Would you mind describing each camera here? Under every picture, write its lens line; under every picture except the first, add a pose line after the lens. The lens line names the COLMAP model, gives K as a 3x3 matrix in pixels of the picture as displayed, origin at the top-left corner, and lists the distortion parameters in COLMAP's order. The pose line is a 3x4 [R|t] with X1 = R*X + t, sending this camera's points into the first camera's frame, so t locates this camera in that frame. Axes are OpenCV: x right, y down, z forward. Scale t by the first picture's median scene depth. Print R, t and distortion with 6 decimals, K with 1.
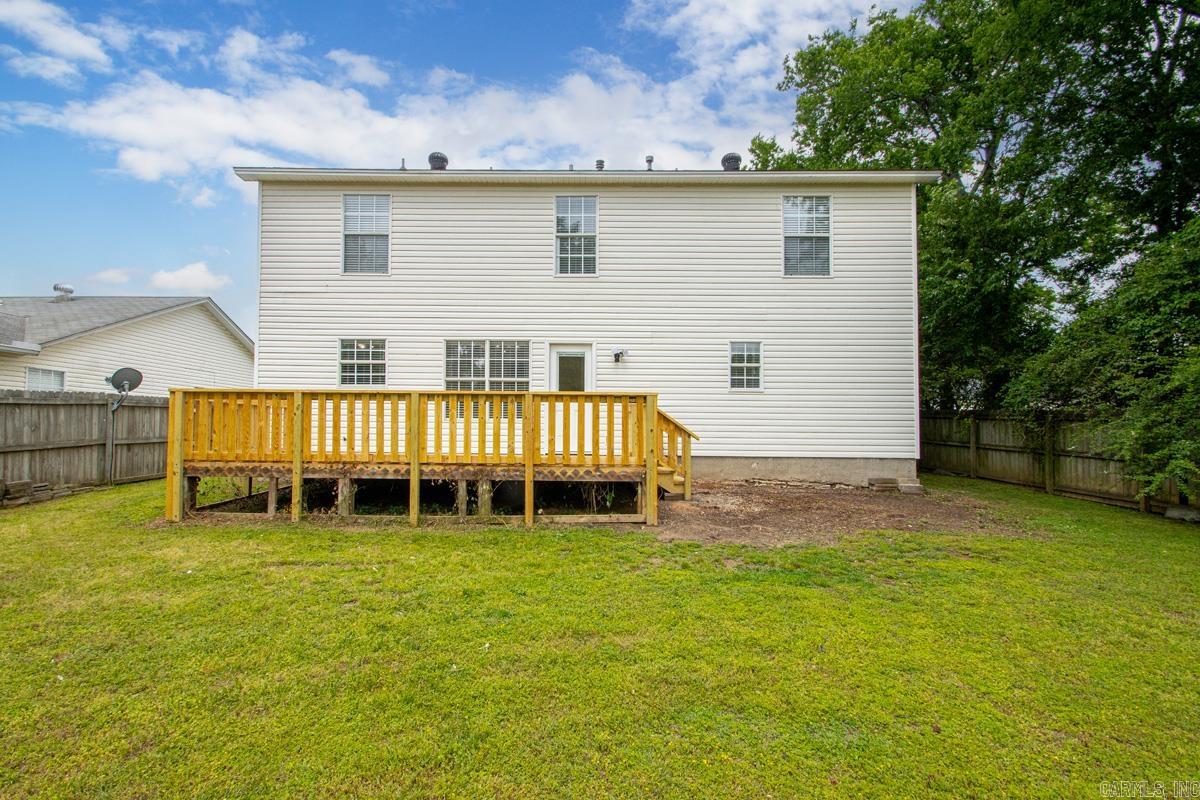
lens RADIAL K [[571.8, 0, 566.4], [0, 571.8, 414.5], [0, 0, 1]] dist [0.000784, 0.000011]
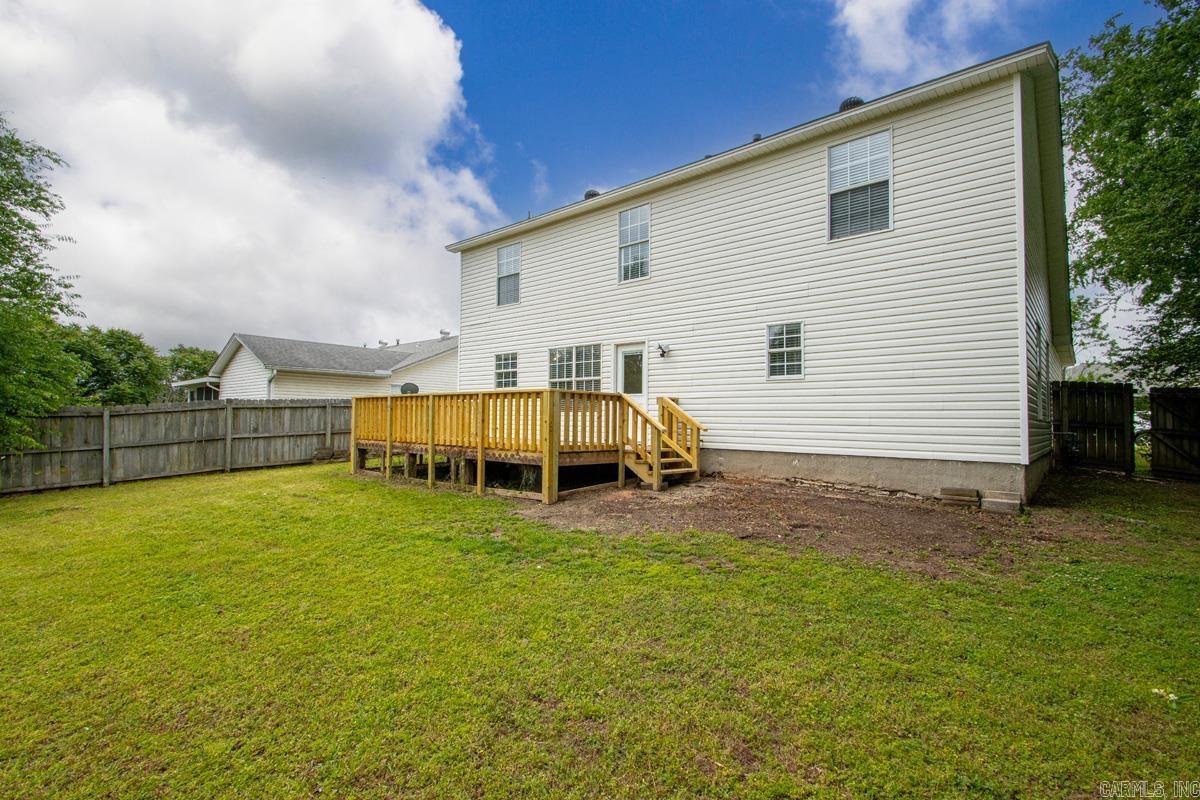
lens RADIAL K [[560.8, 0, 586.9], [0, 560.8, 400.4], [0, 0, 1]] dist [0.018585, -0.017582]
pose [[0.752726, -0.022785, -0.657940, 0.655674], [0.013508, 0.999725, -0.019167, 0.005477], [0.658195, 0.005540, 0.752827, 0.134450]]
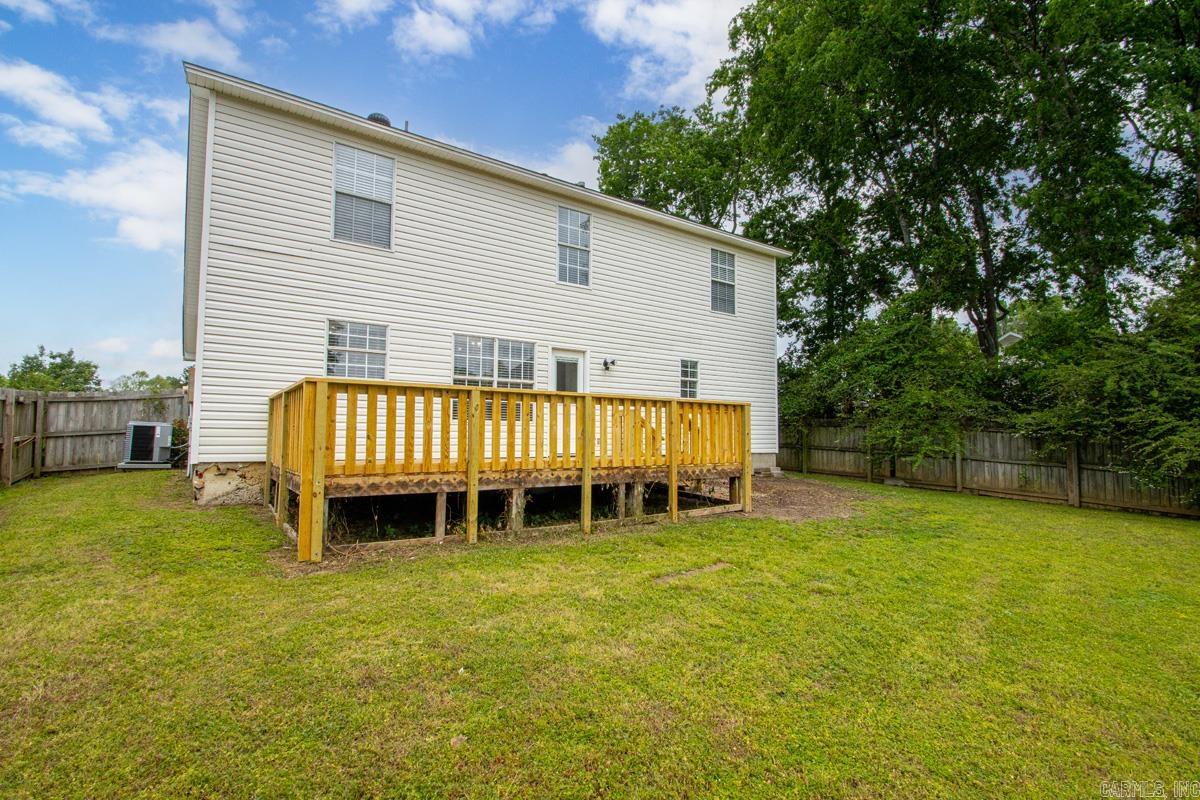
lens RADIAL K [[571.3, 0, 595.8], [0, 571.3, 397.2], [0, 0, 1]] dist [0.001205, 0.000071]
pose [[0.805643, 0.035154, 0.591357, -0.566910], [-0.017725, 0.999221, -0.035251, -0.001411], [-0.592136, 0.017918, 0.805639, 0.136182]]
